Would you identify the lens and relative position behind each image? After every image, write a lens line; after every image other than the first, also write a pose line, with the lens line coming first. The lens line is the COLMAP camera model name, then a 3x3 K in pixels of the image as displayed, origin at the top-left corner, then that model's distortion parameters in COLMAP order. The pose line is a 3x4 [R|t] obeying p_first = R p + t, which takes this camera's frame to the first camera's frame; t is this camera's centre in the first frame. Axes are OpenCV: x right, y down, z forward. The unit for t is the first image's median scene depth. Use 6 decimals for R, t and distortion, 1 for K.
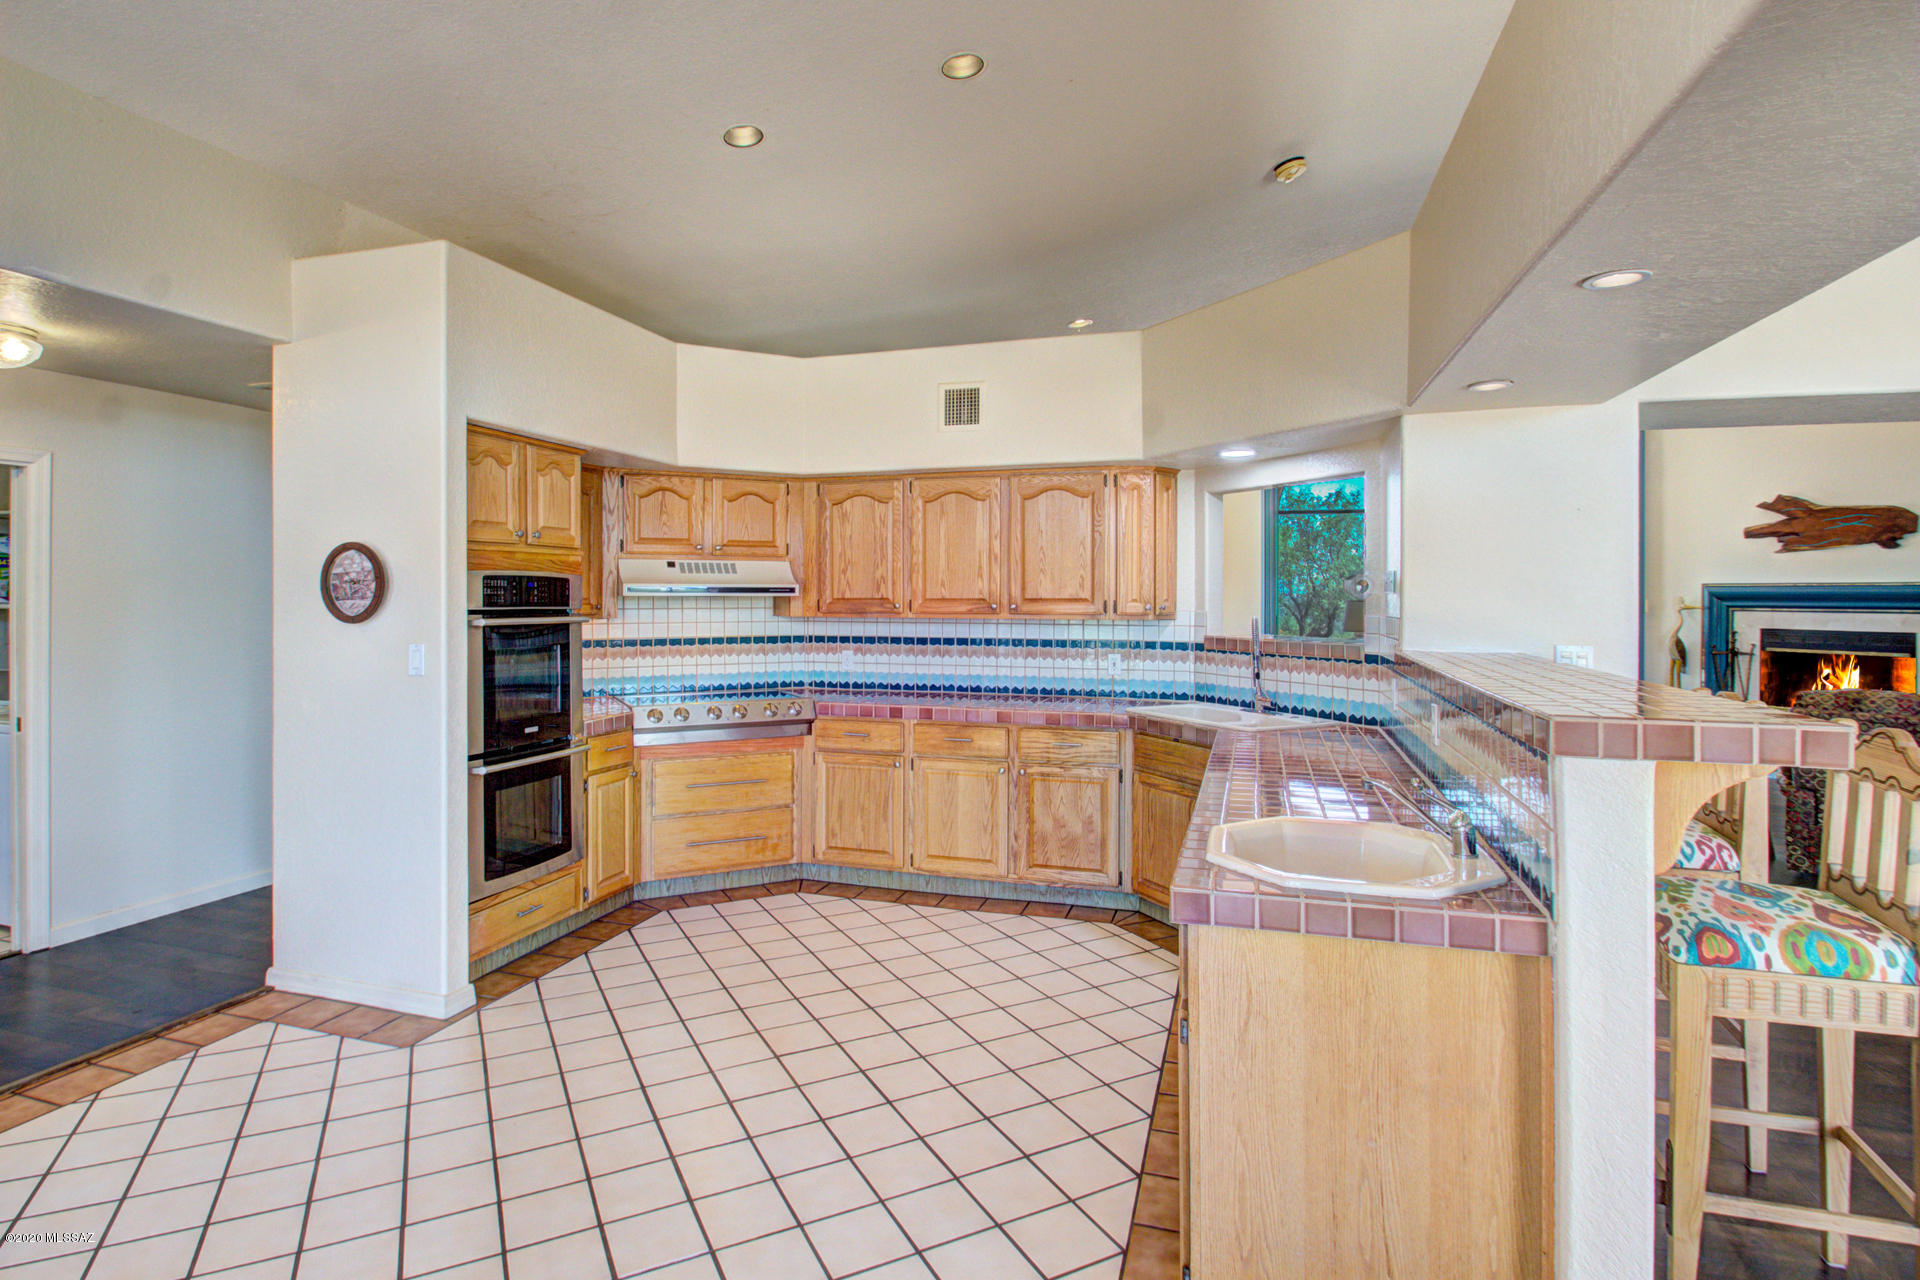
lens RADIAL K [[1071.9, 0, 983.8], [0, 1071.9, 612.6], [0, 0, 1]] dist [-0.017544, 0.000387]
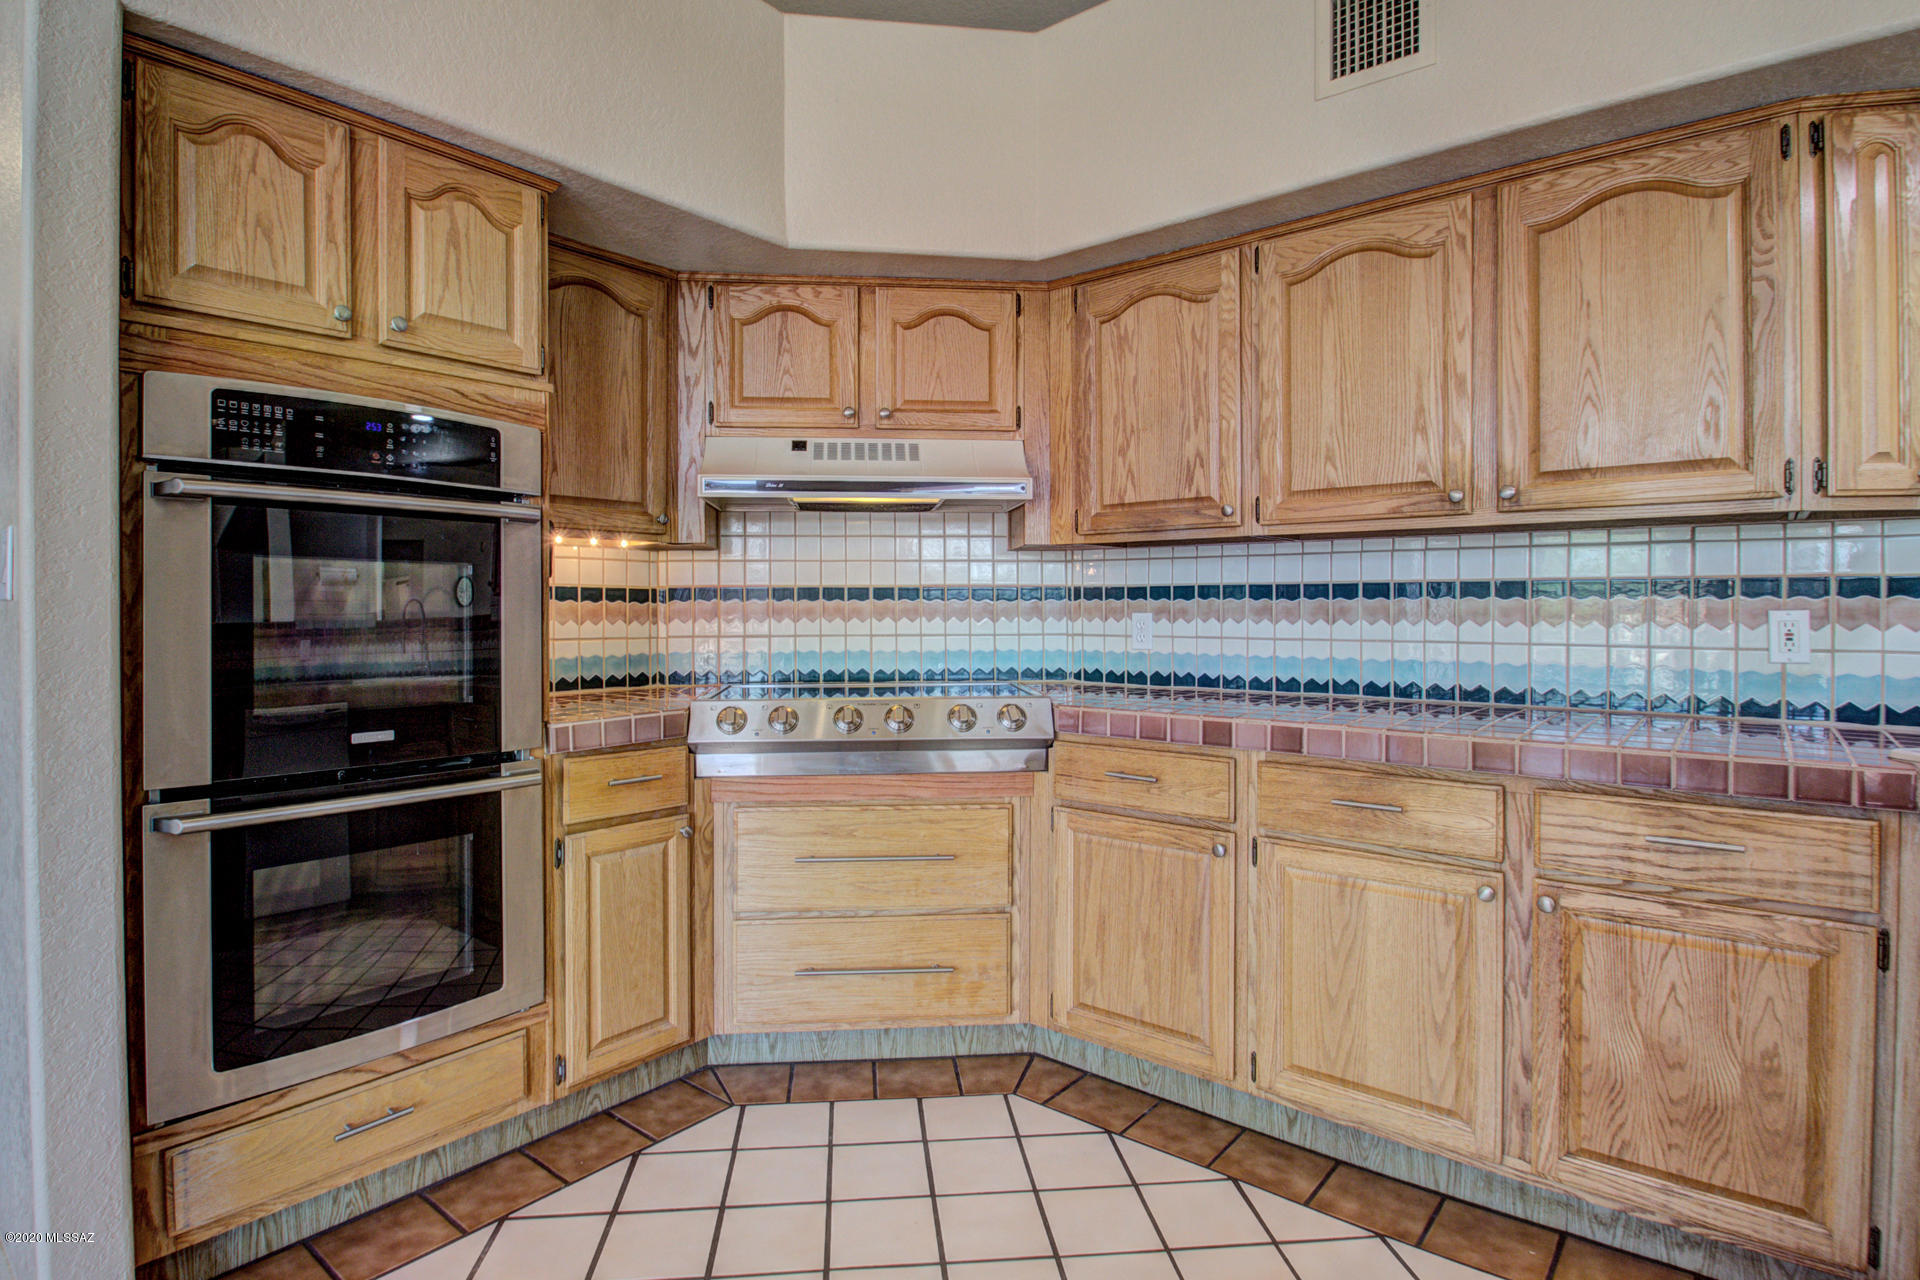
lens RADIAL K [[1015.7, 0, 937.4], [0, 1015.7, 618.6], [0, 0, 1]] dist [-0.002949, -0.010332]
pose [[0.911298, -0.001816, -0.411744, -0.013236], [-0.003164, 0.999930, -0.011413, 0.049619], [0.411736, 0.011704, 0.911228, 0.558115]]
